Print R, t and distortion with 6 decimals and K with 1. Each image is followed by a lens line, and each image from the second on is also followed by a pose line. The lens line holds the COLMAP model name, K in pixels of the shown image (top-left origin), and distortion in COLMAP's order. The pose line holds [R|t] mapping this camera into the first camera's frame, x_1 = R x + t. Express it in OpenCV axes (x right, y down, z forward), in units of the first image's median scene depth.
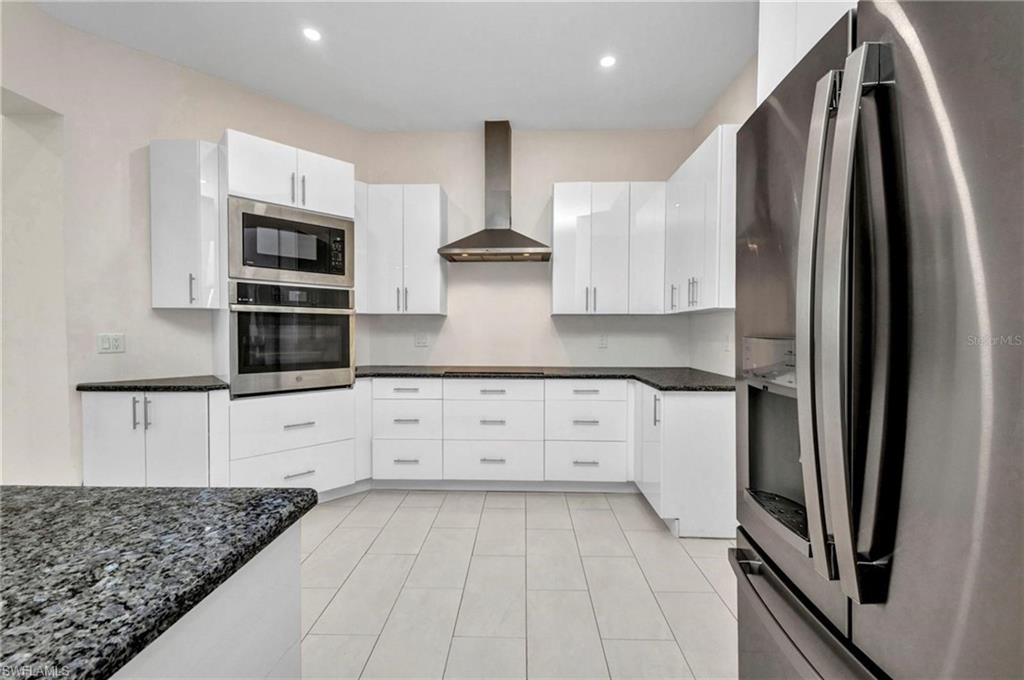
lens RADIAL K [[428.1, 0, 513.3], [0, 428.1, 331.4], [0, 0, 1]] dist [0.011807, 0.000144]
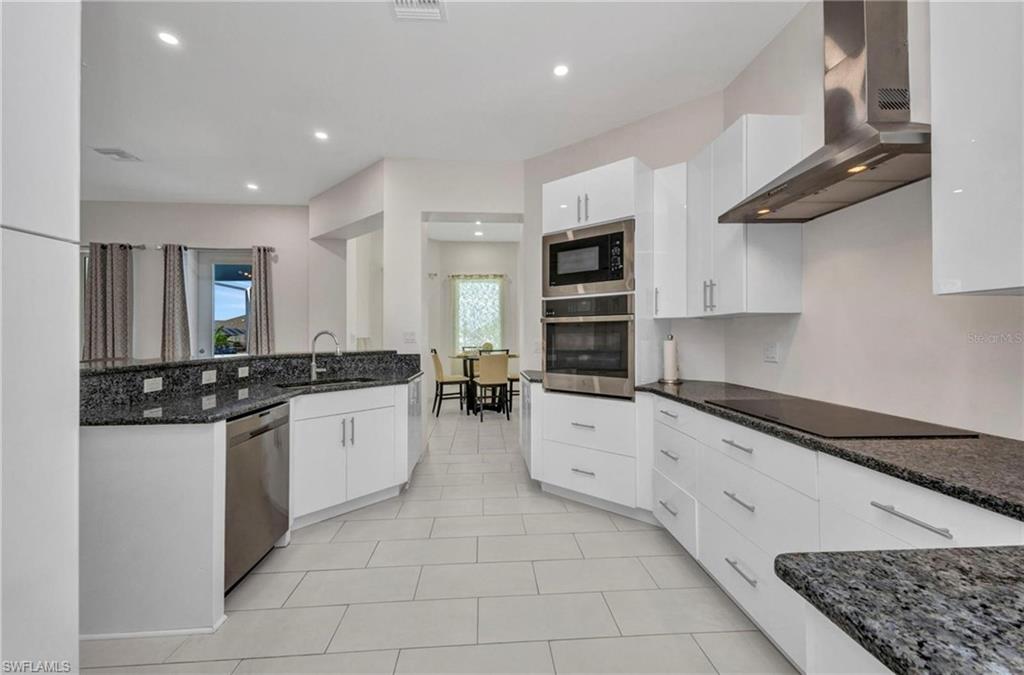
lens RADIAL K [[409.9, 0, 513.1], [0, 409.9, 332.4], [0, 0, 1]] dist [0.014711, -0.006870]
pose [[0.086776, -0.014782, -0.996118, 0.472661], [-0.006420, 0.999861, -0.015397, 0.000814], [0.996207, 0.007731, 0.086669, 0.669632]]
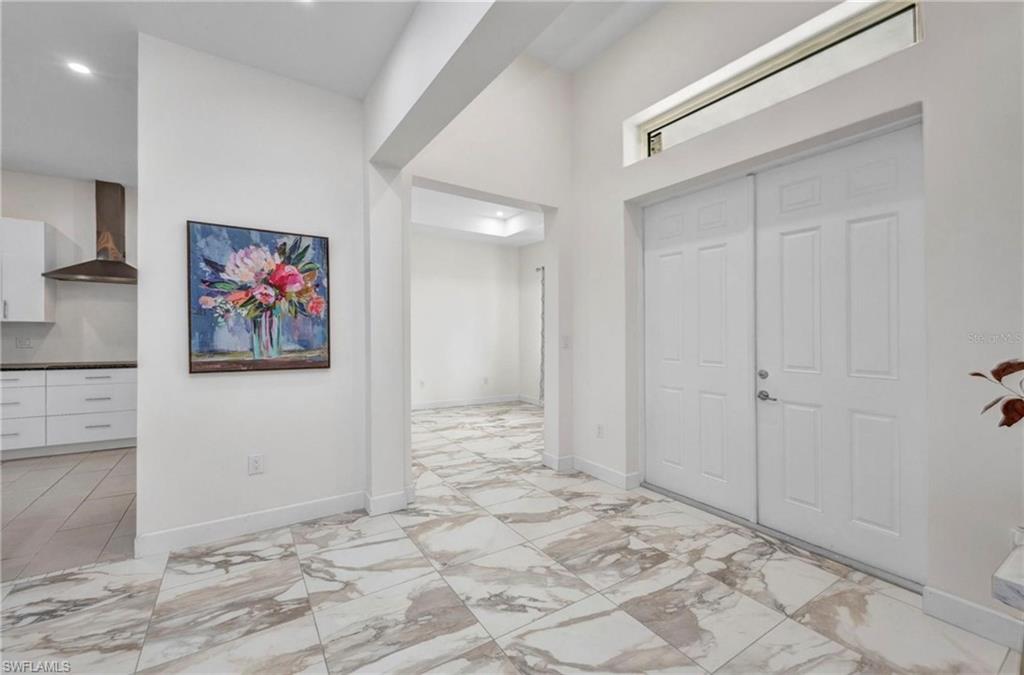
lens RADIAL K [[421.4, 0, 516.9], [0, 421.4, 337.6], [0, 0, 1]] dist [0.015012, -0.000350]
pose [[0.825122, -0.001610, 0.564952, 0.307761], [-0.000247, 0.999995, 0.003210, 0.000627], [-0.564955, -0.002788, 0.825117, -0.988085]]
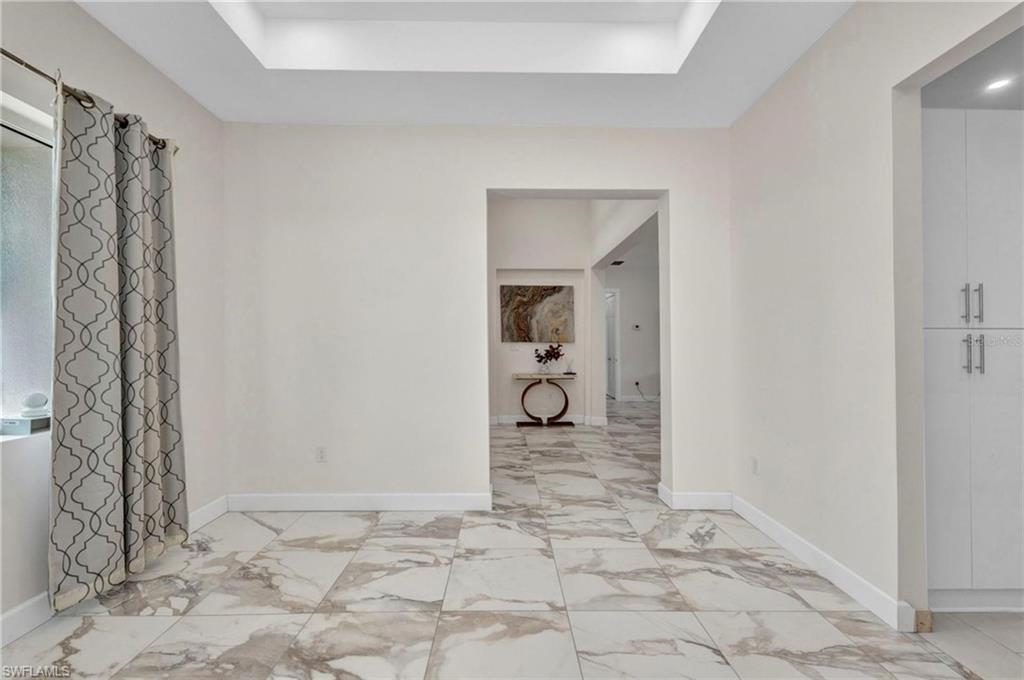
lens RADIAL K [[417.0, 0, 512.0], [0, 417.0, 343.6], [0, 0, 1]] dist [0.010188, -0.000248]
pose [[-0.999135, -0.010732, -0.040168, 1.120488], [-0.011011, 0.999917, 0.006732, -0.012170], [0.040092, 0.007168, -0.999170, 1.087971]]
